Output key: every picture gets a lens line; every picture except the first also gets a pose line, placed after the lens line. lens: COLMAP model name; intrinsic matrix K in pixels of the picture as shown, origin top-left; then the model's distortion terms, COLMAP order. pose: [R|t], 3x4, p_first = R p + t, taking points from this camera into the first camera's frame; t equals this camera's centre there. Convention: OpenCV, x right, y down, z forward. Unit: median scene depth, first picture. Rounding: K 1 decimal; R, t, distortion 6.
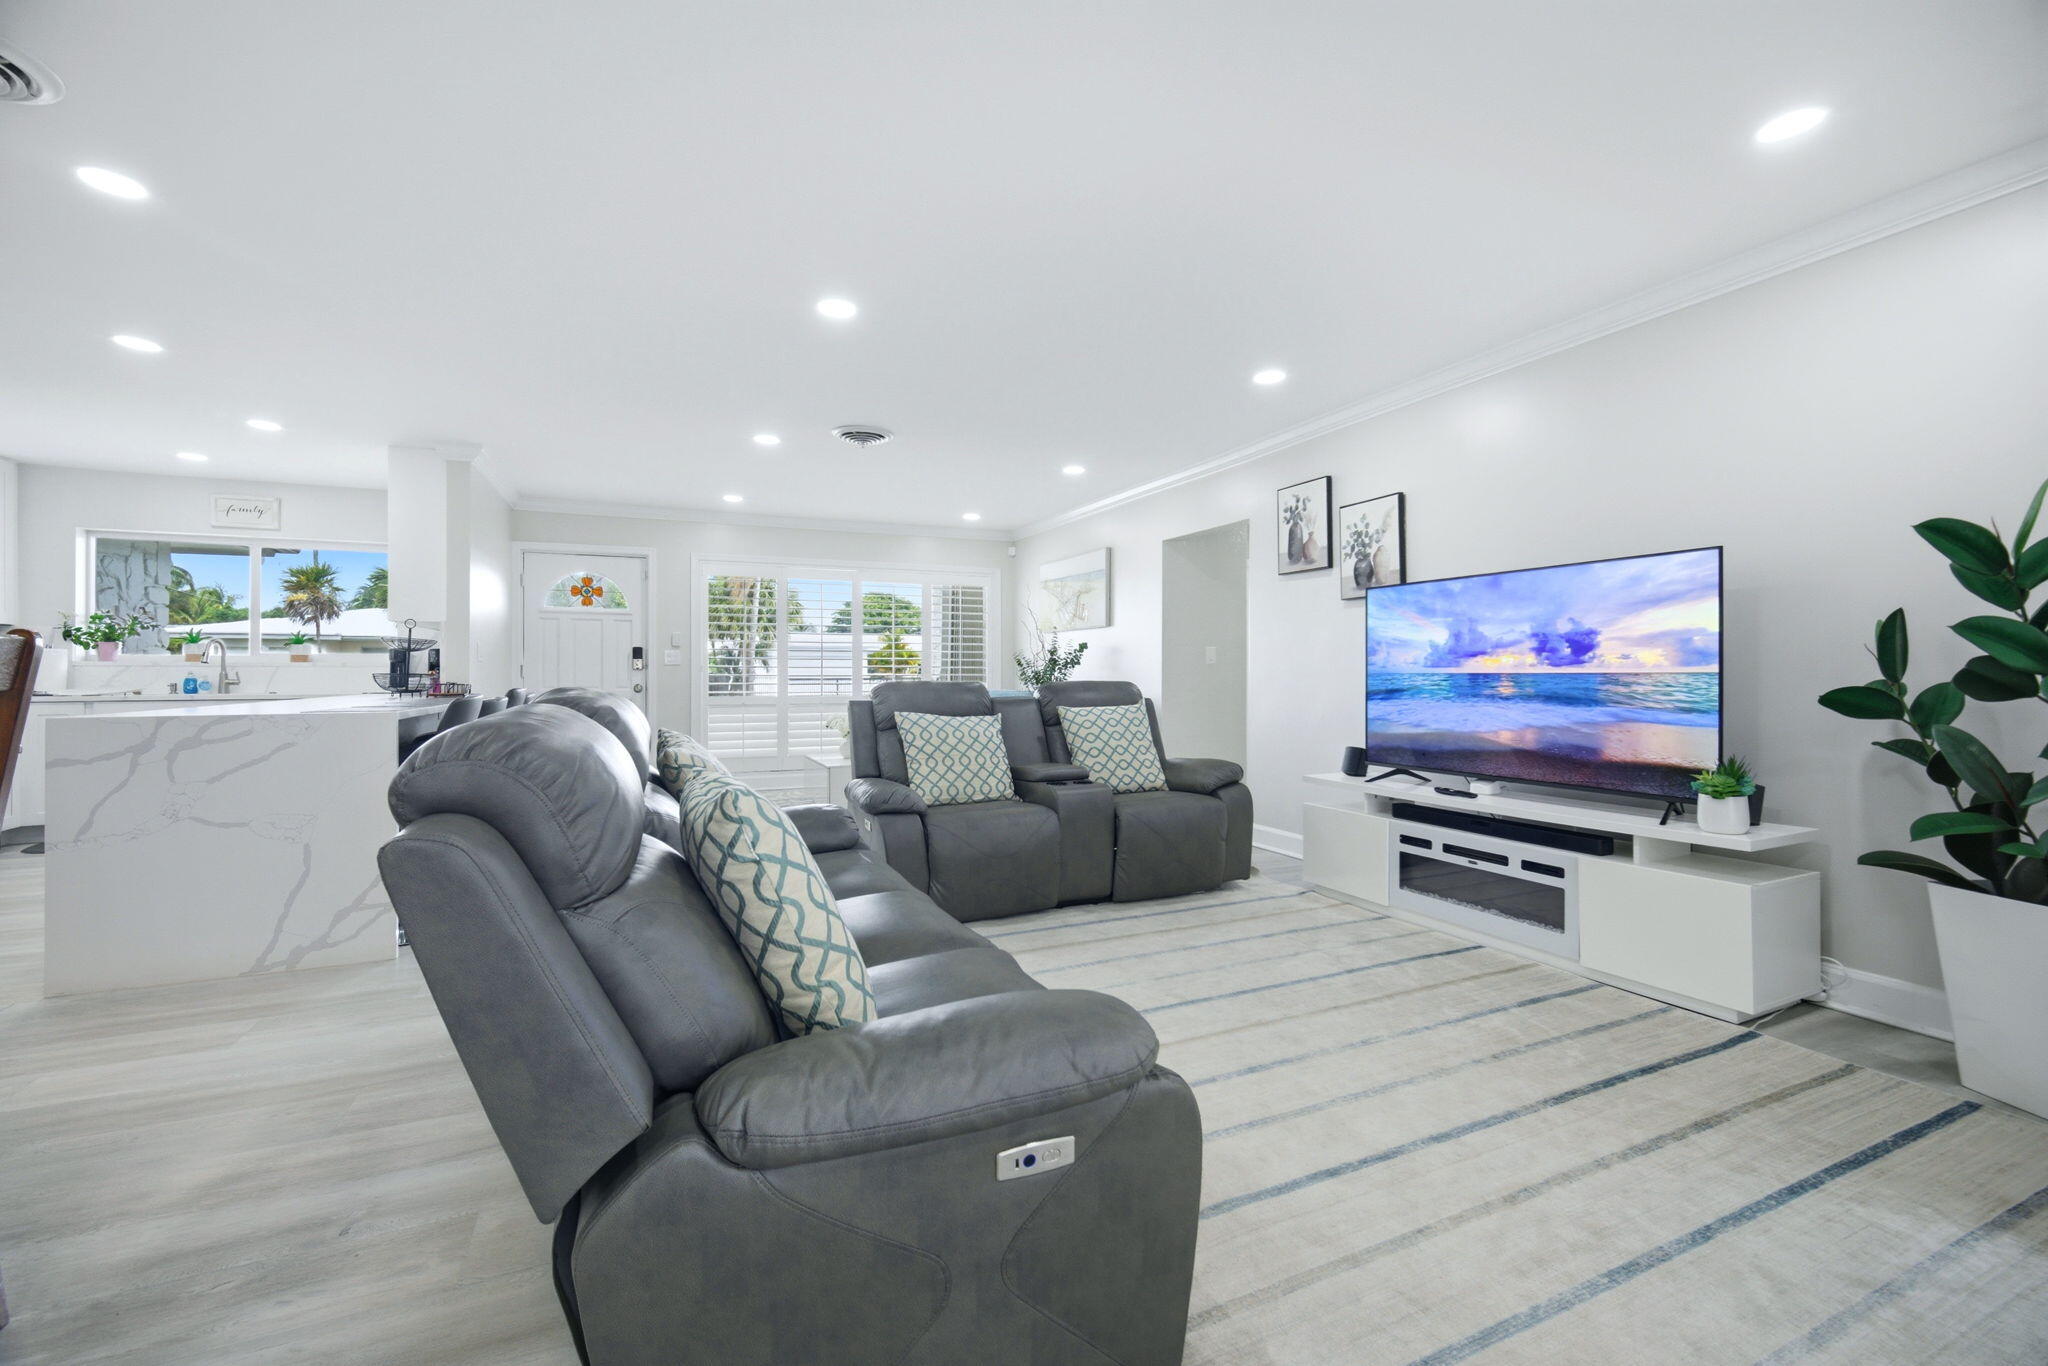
lens RADIAL K [[861.4, 0, 1016.8], [0, 861.4, 674.6], [0, 0, 1]] dist [0.002672, -0.001766]
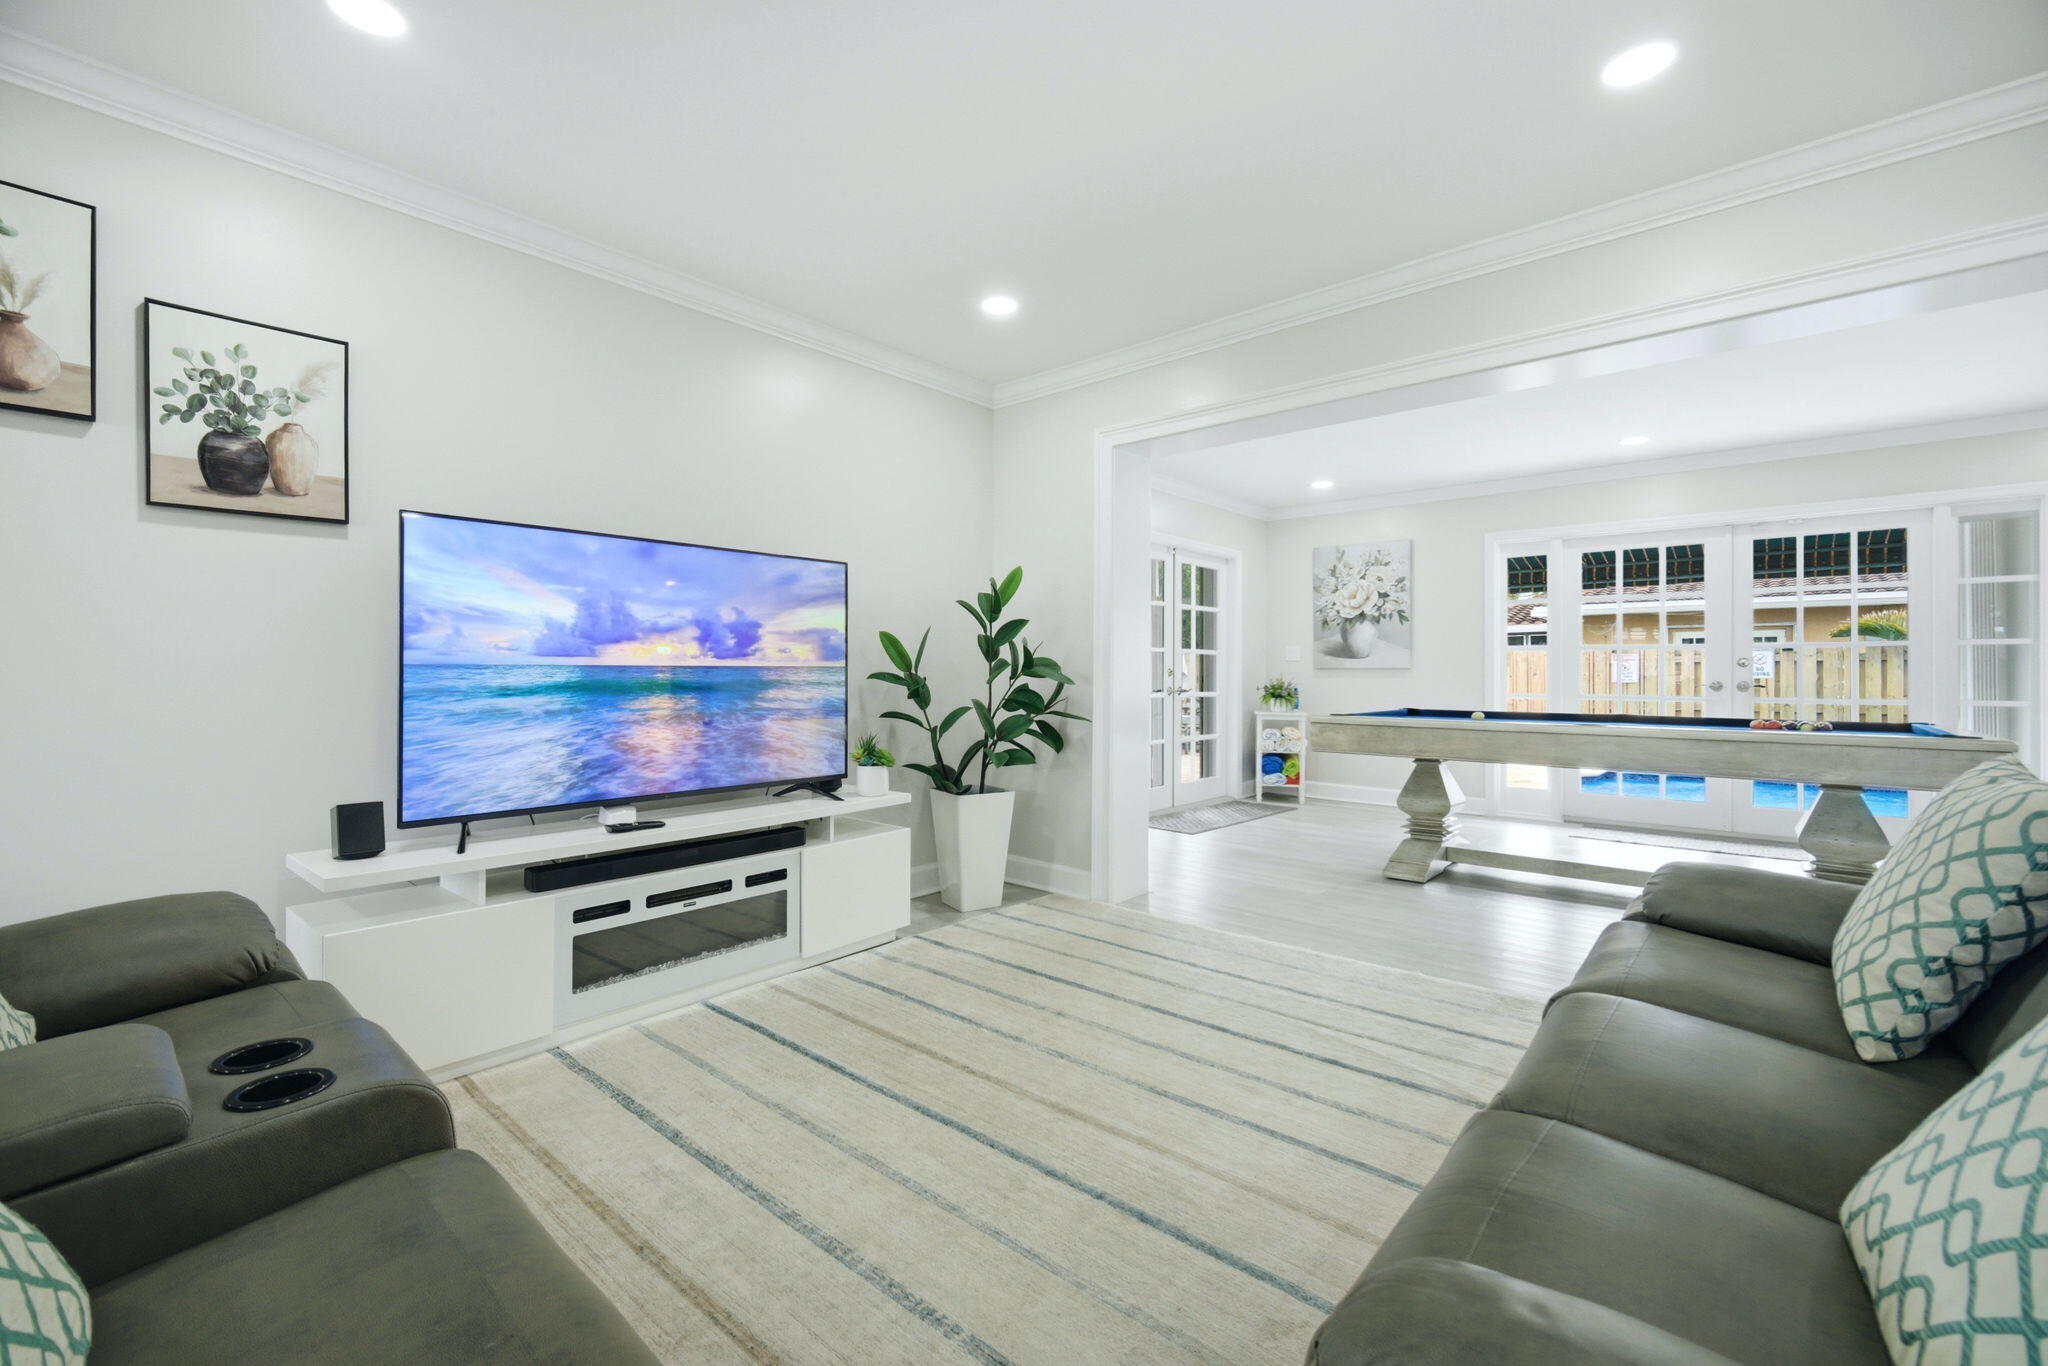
lens RADIAL K [[861.4, 0, 1023.2], [0, 861.4, 663.7], [0, 0, 1]] dist [0.002672, -0.001766]
pose [[-0.422546, 0.006152, 0.906320, -0.279928], [-0.002508, 0.999965, -0.007957, 0.001929], [-0.906338, -0.005635, -0.422516, 0.921983]]
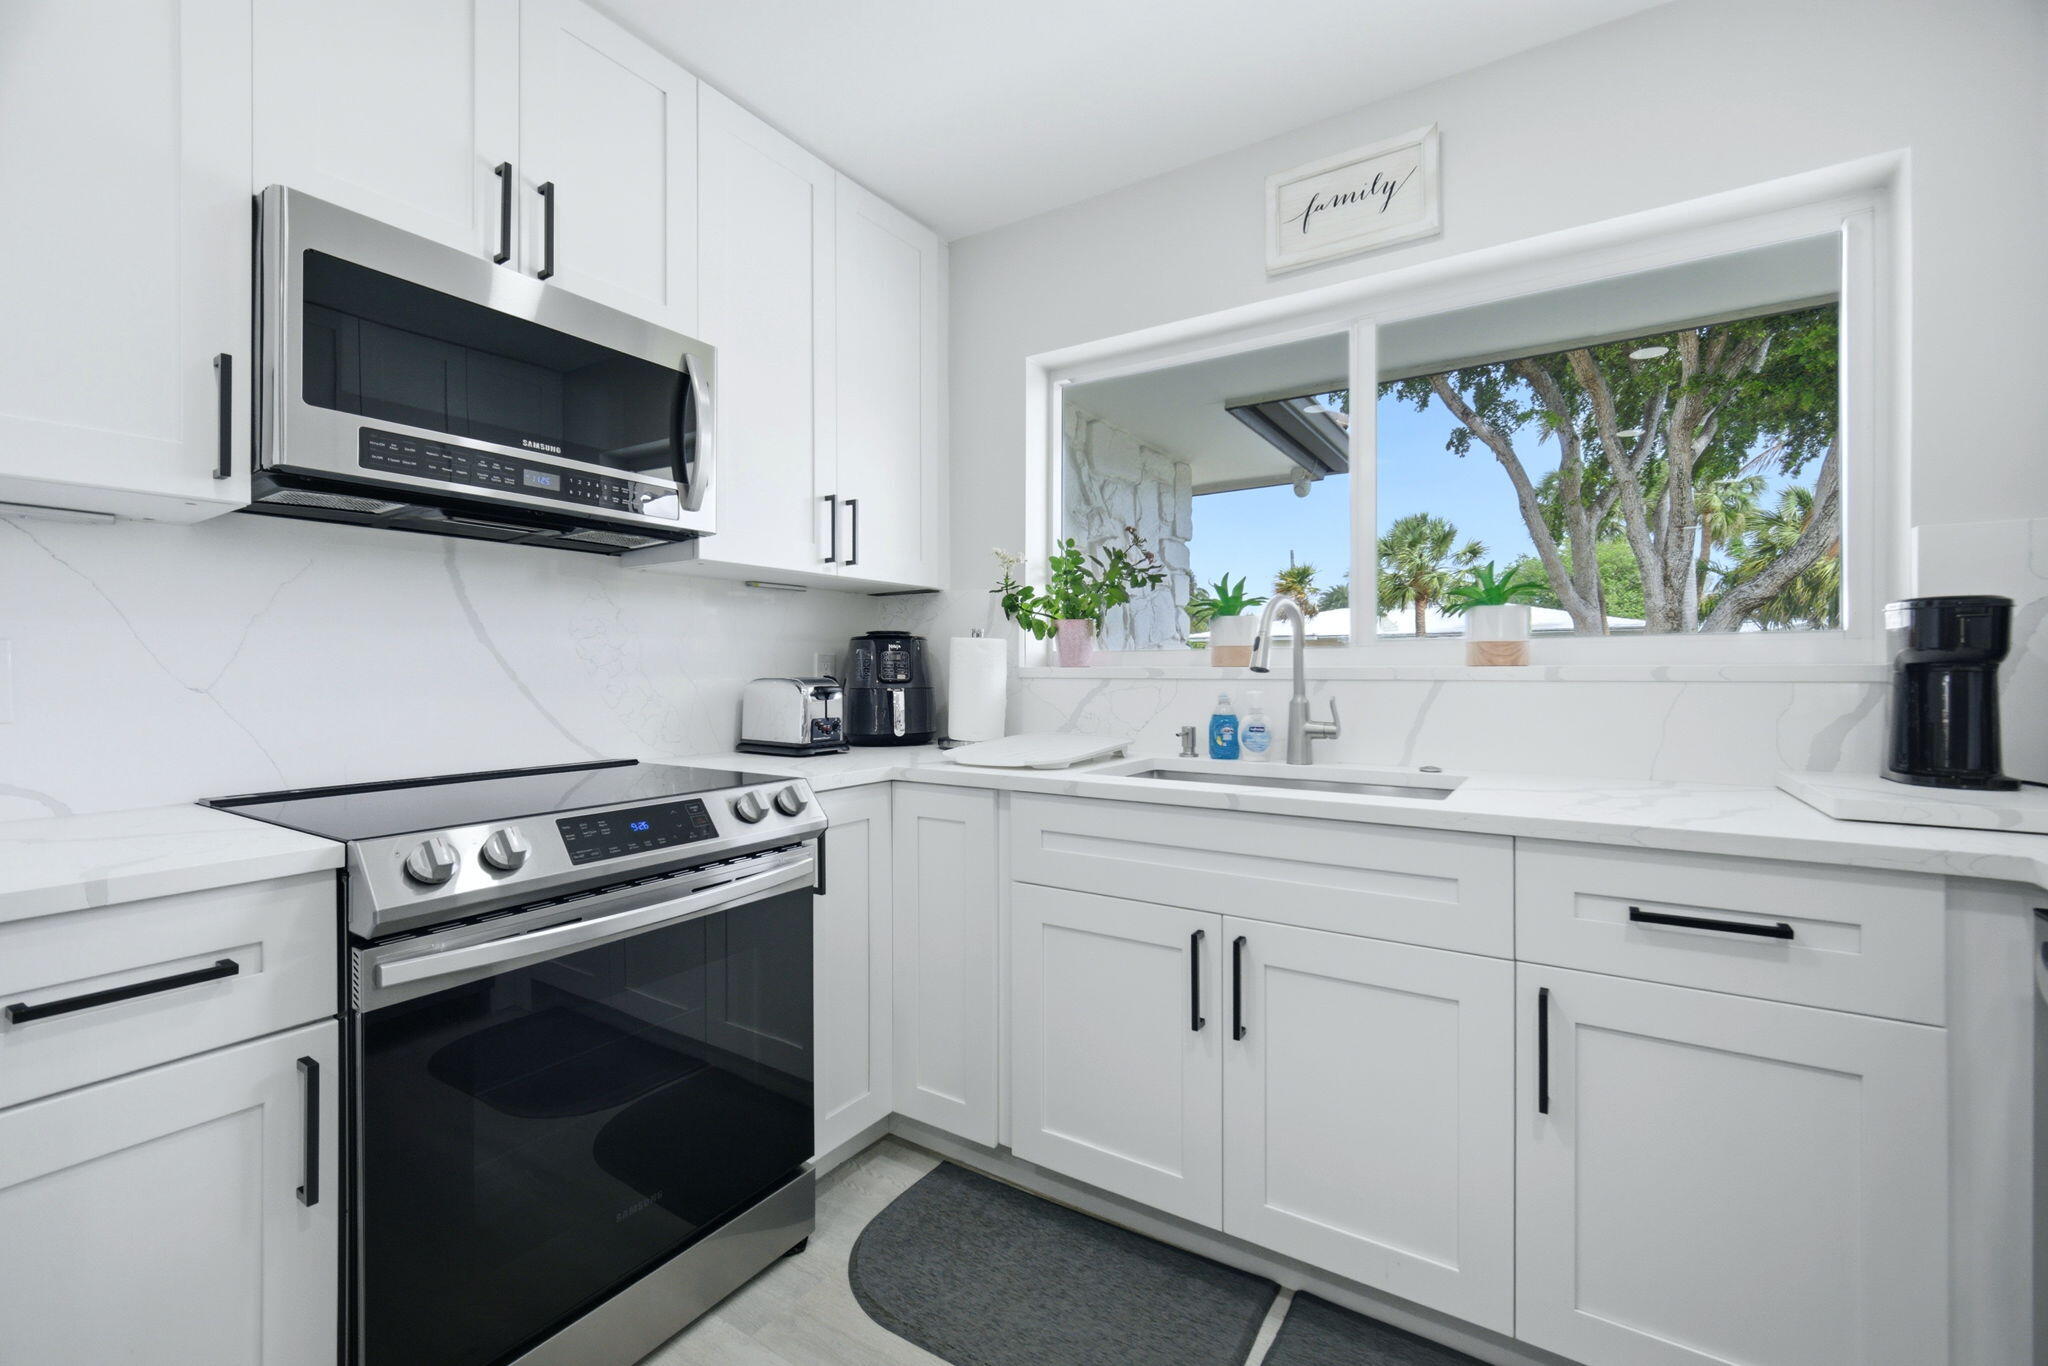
lens RADIAL K [[861.4, 0, 1020.4], [0, 861.4, 671.2], [0, 0, 1]] dist [0.002672, -0.001766]
pose [[0.556297, 0.000462, -0.830983, -1.127372], [0.000414, 1.000000, 0.000833, -0.021285], [0.830983, -0.000808, 0.556296, 1.163599]]
